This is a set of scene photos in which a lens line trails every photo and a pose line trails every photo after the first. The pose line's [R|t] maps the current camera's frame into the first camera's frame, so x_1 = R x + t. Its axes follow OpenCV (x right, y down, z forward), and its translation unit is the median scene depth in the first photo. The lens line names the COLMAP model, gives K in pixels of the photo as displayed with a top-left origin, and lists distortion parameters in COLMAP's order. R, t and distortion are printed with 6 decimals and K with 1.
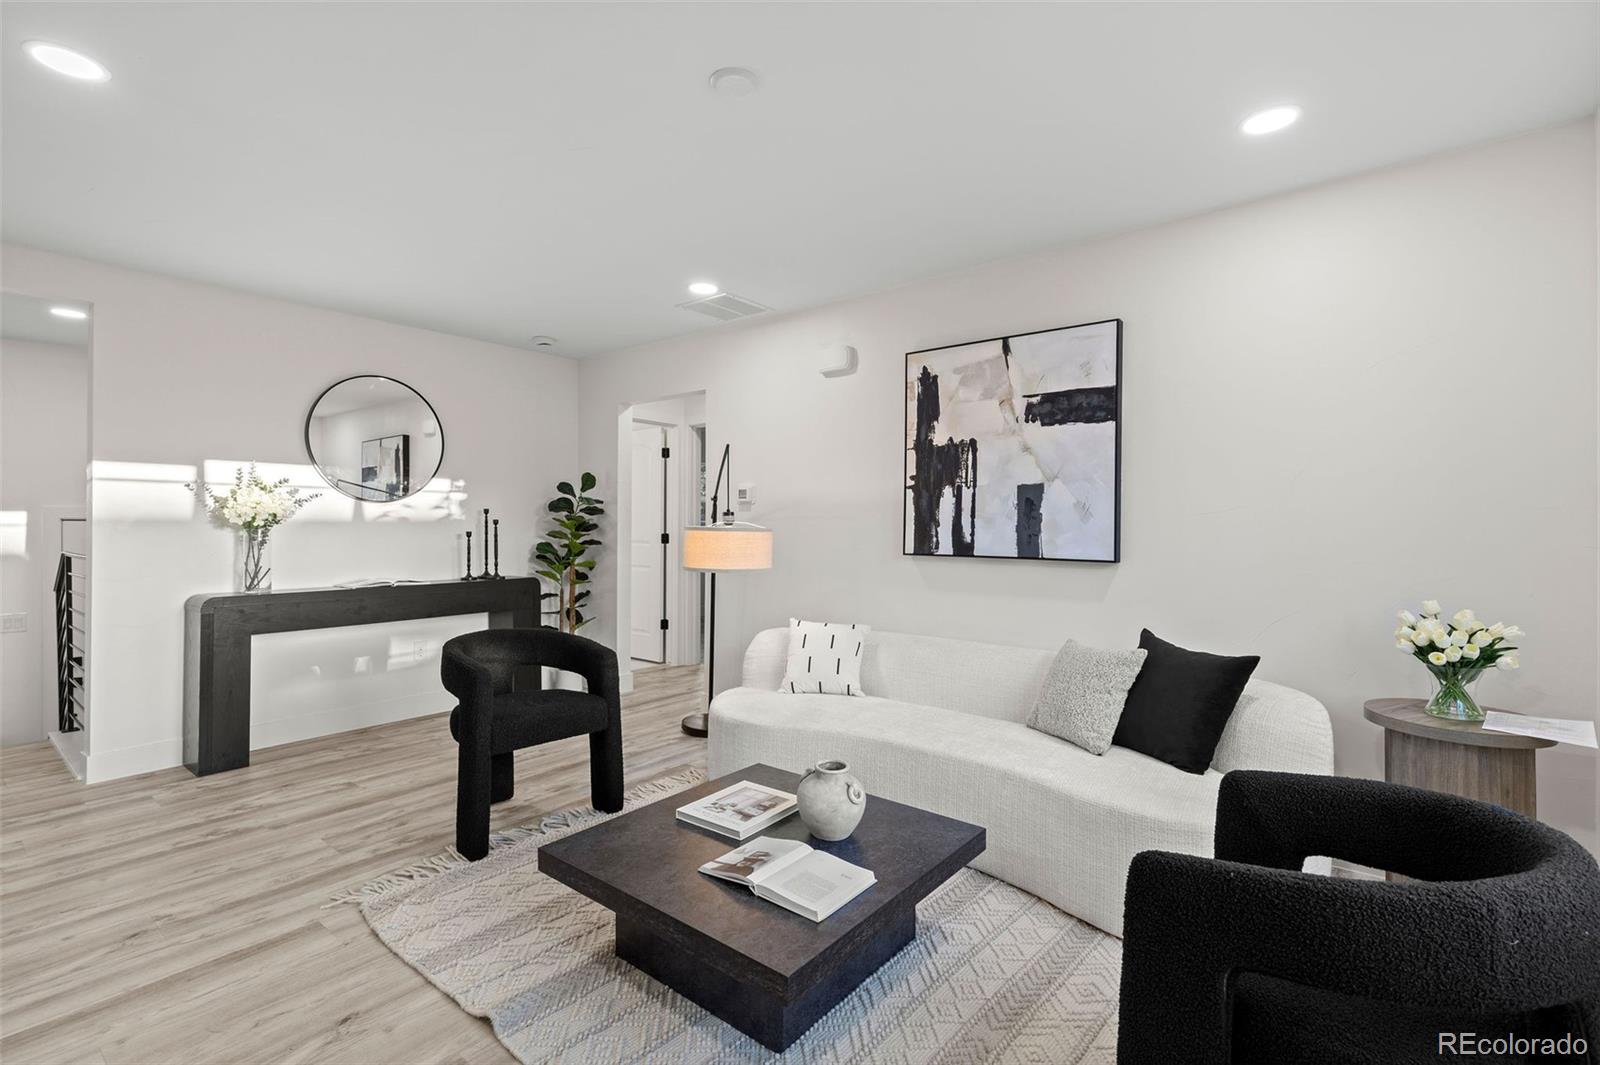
lens RADIAL K [[725.8, 0, 800.0], [0, 725.8, 532.5], [0, 0, 1]] dist [0.001034, -0.000498]
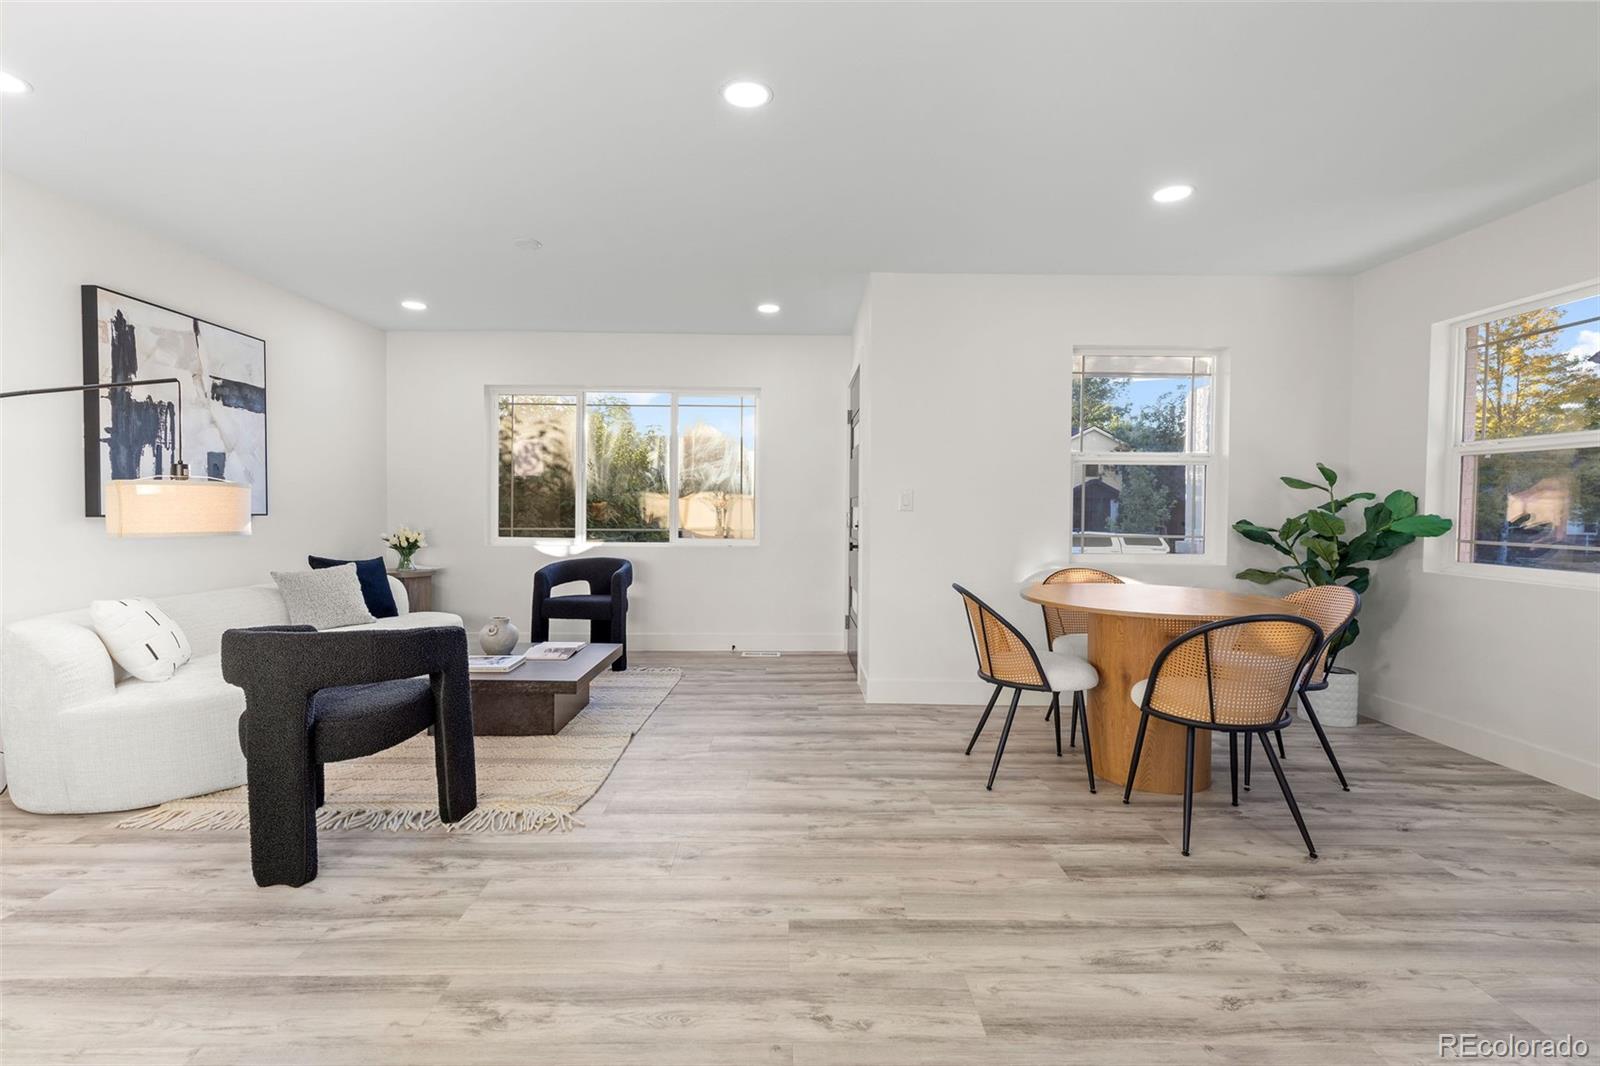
lens RADIAL K [[713.6, 0, 799.4], [0, 713.6, 523.3], [0, 0, 1]] dist [0.004062, -0.000202]
pose [[-0.634906, -0.028137, 0.772077, -1.142717], [-0.008468, 0.999530, 0.029462, 0.006718], [-0.772543, 0.012168, -0.634845, 0.962438]]
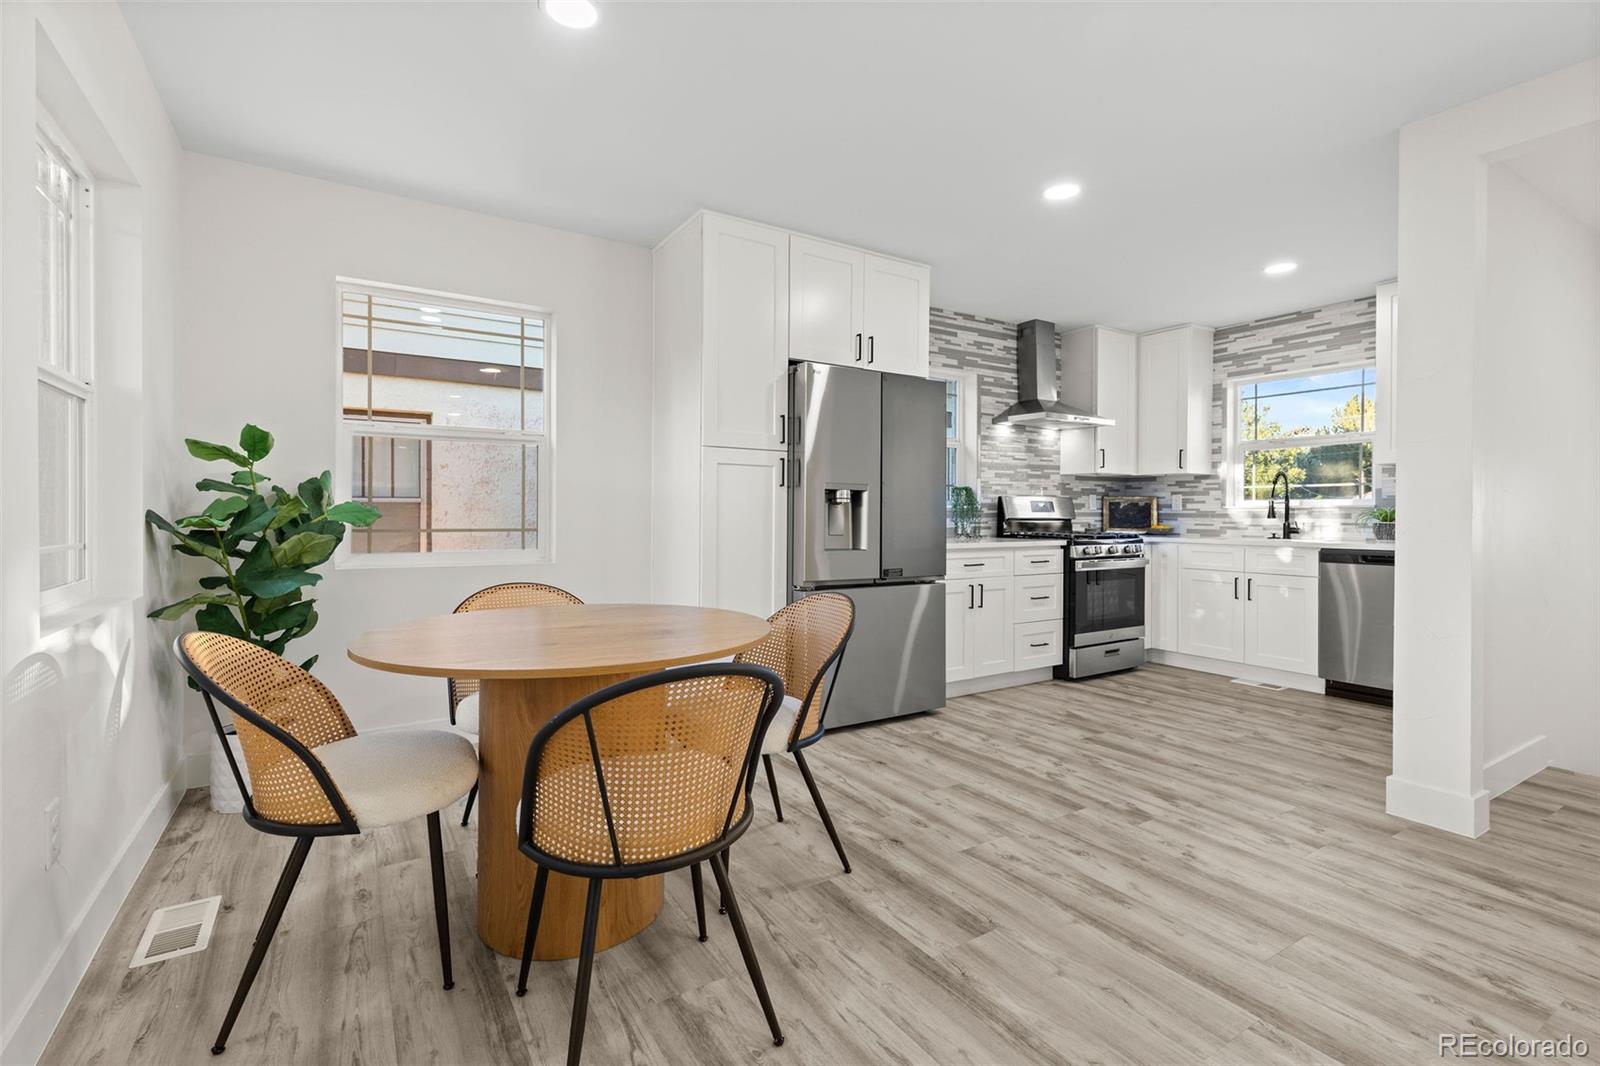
lens RADIAL K [[724.6, 0, 797.0], [0, 724.6, 514.4], [0, 0, 1]] dist [0.003581, 0.000273]
pose [[-0.331115, -0.003776, -0.943583, -0.240080], [-0.009624, 0.999953, -0.000624, 0.029619], [0.943541, 0.008874, -0.331136, 0.408948]]
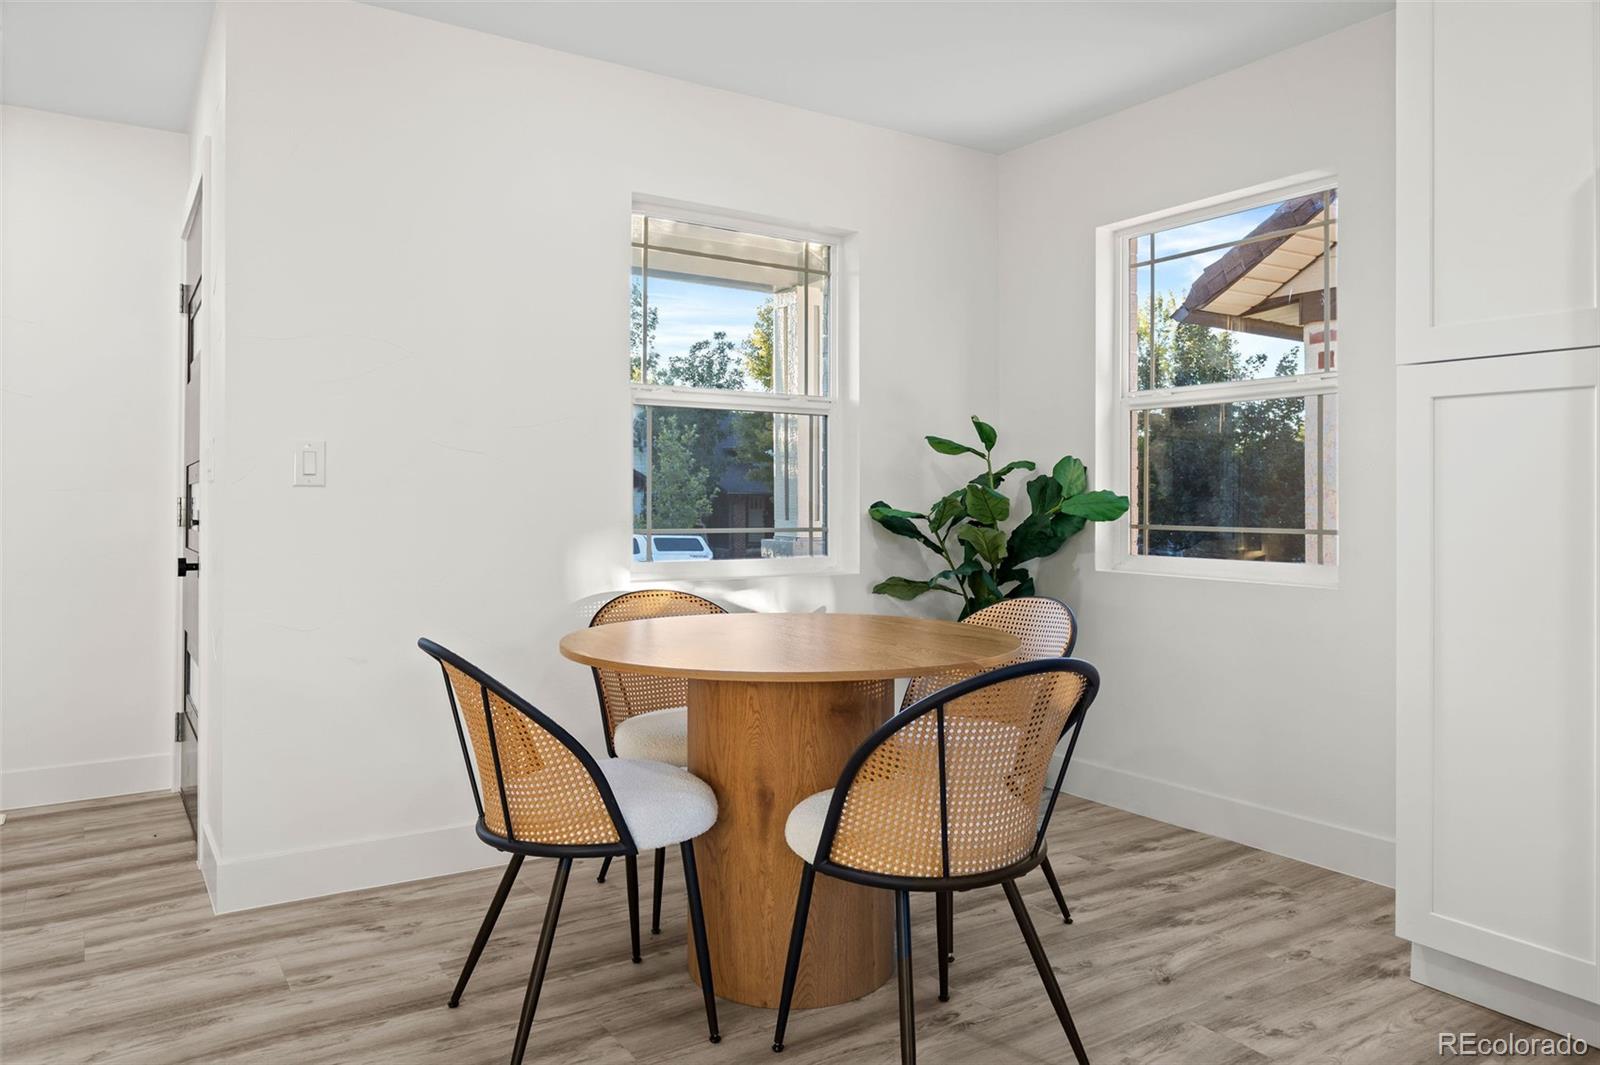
lens RADIAL K [[1076.7, 0, 803.3], [0, 1076.7, 485.0], [0, 0, 1]] dist [-0.001036, -0.001210]
pose [[-0.951885, -0.001435, 0.306453, -0.965289], [-0.005124, 0.999924, -0.011233, 0.025867], [-0.306414, -0.012263, -0.951819, 0.756400]]
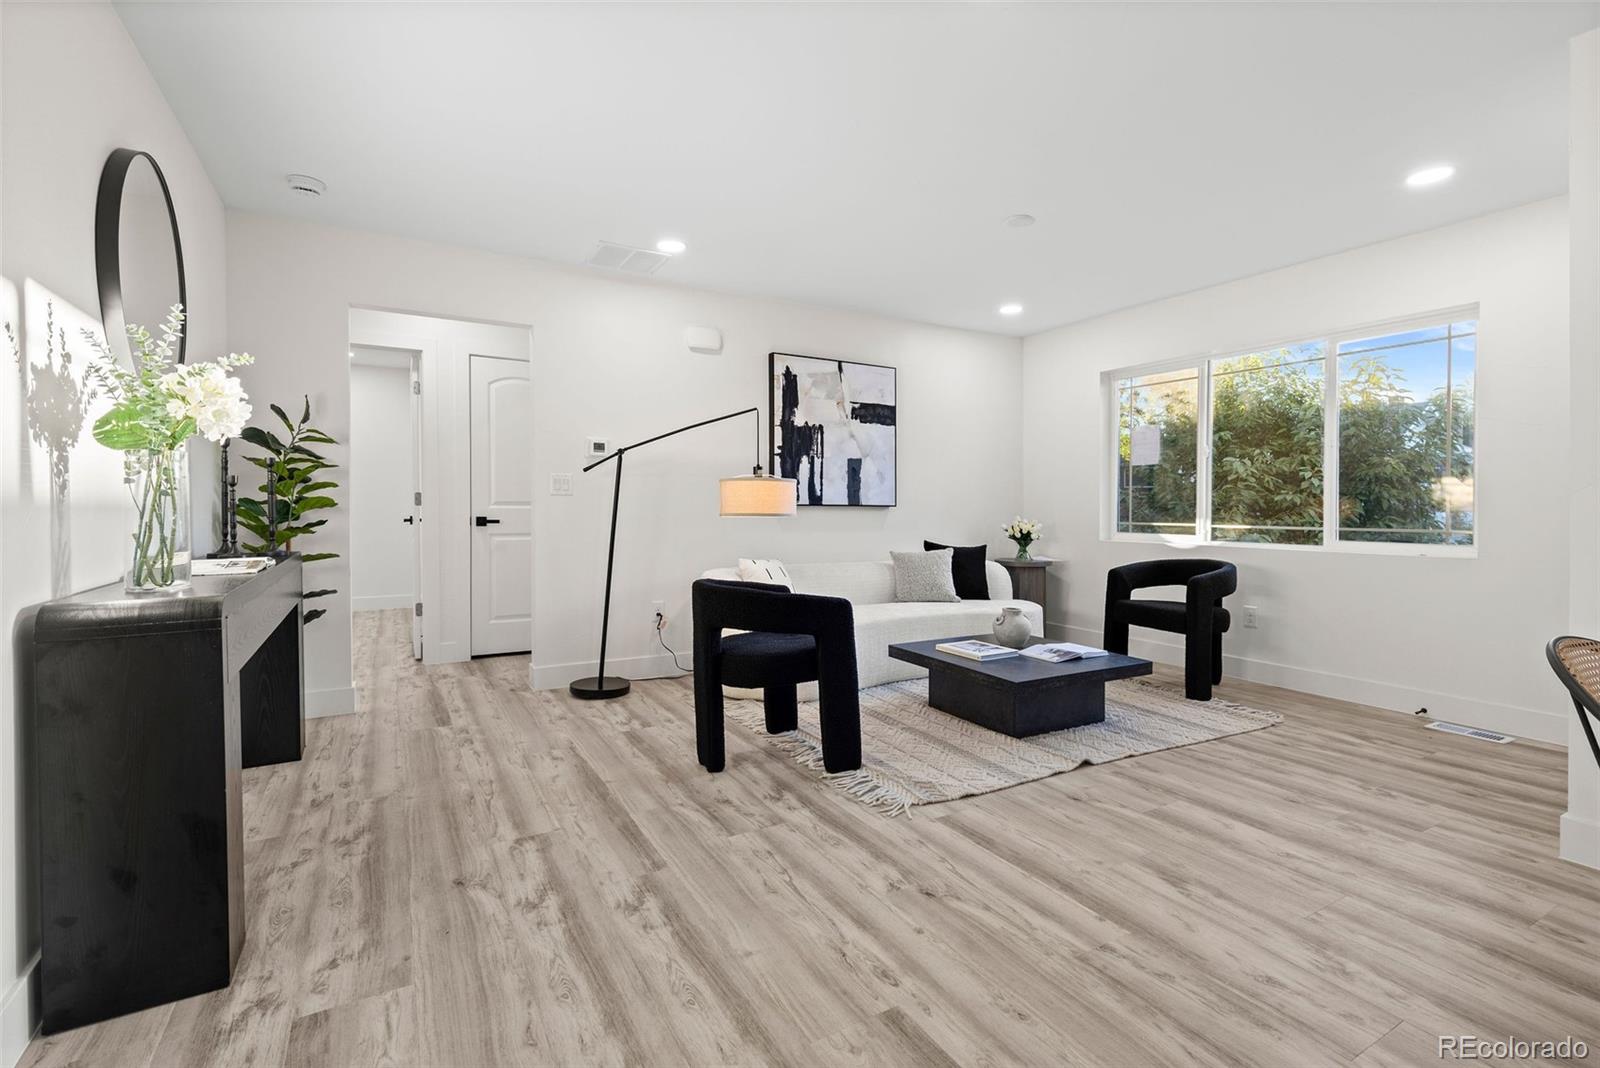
lens RADIAL K [[724.6, 0, 797.0], [0, 724.6, 515.4], [0, 0, 1]] dist [0.003581, 0.000273]
pose [[0.376757, -0.017016, 0.926156, -1.140279], [0.002717, 0.999847, 0.017264, 0.028343], [-0.926308, -0.003988, 0.376746, 0.497069]]
